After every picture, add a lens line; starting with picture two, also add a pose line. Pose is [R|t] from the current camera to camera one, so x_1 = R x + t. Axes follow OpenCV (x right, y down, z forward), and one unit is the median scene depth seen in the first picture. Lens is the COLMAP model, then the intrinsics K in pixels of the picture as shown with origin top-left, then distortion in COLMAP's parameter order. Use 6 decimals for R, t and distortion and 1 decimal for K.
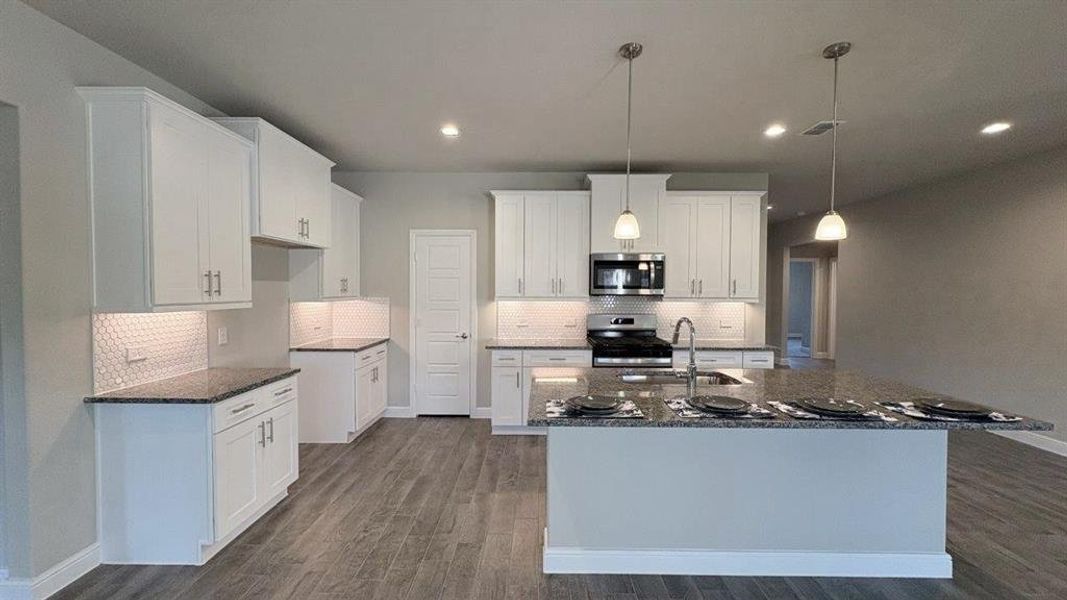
lens RADIAL K [[425.0, 0, 533.5], [0, 425.0, 300.0], [0, 0, 1]] dist [0.000501, -0.000010]
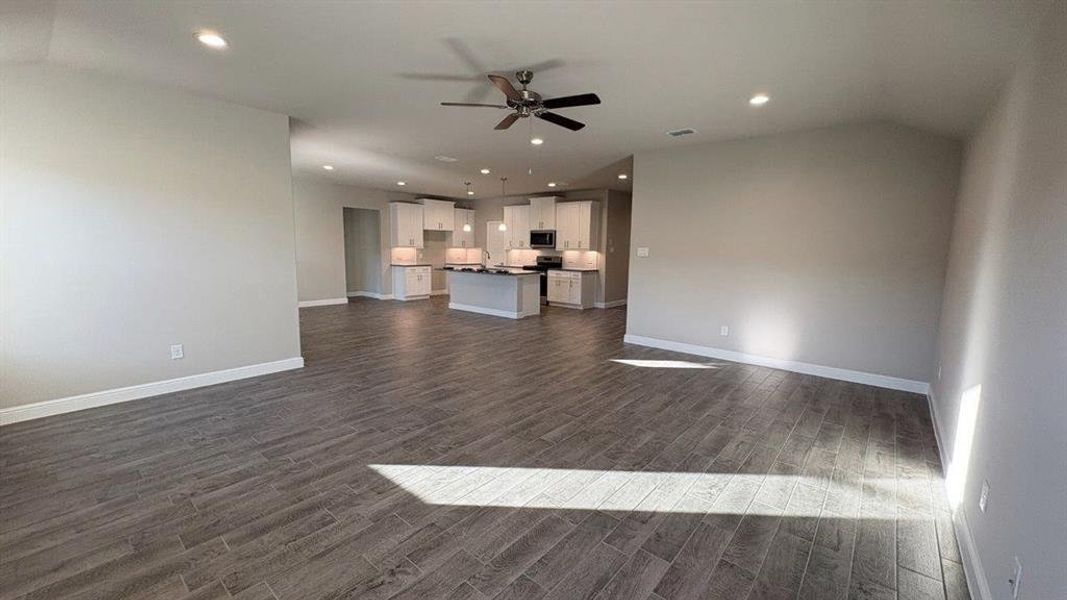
lens RADIAL K [[425.0, 0, 533.5], [0, 425.0, 300.0], [0, 0, 1]] dist [0.000501, -0.000010]
pose [[0.768978, 0.084680, -0.633642, 2.074764], [-0.028718, 0.994763, 0.098088, 0.060599], [0.638630, -0.057230, 0.767383, -1.081391]]
